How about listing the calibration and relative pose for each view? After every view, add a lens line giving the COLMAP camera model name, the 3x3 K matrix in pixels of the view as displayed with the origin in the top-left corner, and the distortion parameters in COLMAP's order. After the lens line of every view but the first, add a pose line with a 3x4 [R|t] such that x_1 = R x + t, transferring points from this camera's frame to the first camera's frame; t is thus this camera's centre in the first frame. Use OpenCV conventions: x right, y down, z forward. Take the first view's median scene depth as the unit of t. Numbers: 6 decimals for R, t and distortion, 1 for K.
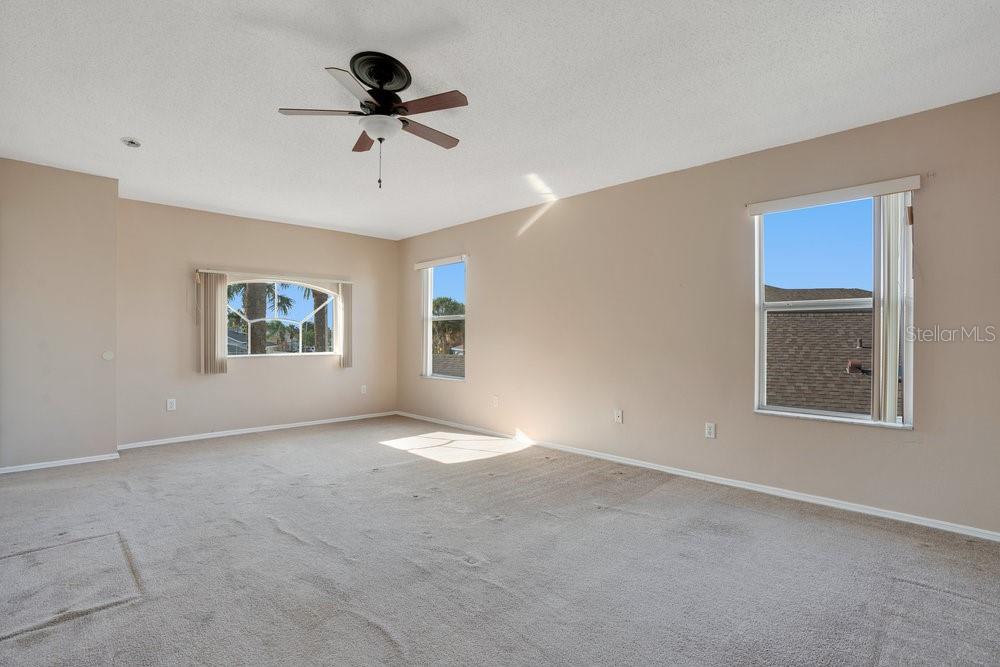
lens RADIAL K [[471.2, 0, 488.7], [0, 471.2, 338.5], [0, 0, 1]] dist [-0.038101, 0.000911]
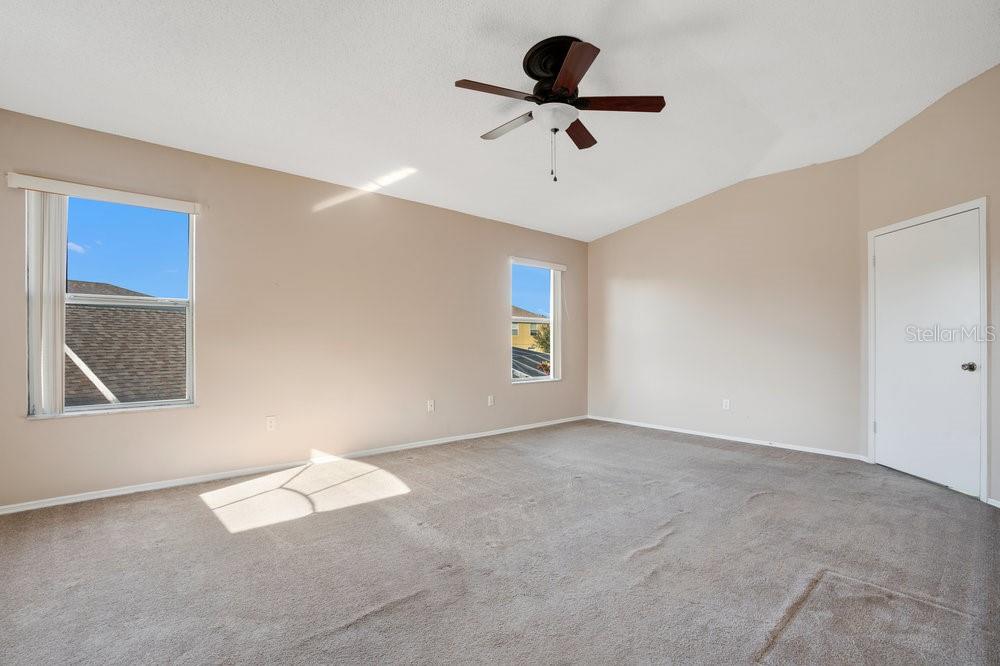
lens RADIAL K [[471.2, 0, 488.7], [0, 471.2, 338.0], [0, 0, 1]] dist [-0.038101, 0.000911]
pose [[0.058523, -0.002397, 0.998283, -0.832836], [-0.006297, 0.999976, 0.002771, -0.004795], [-0.998266, -0.006449, 0.058507, 0.755731]]
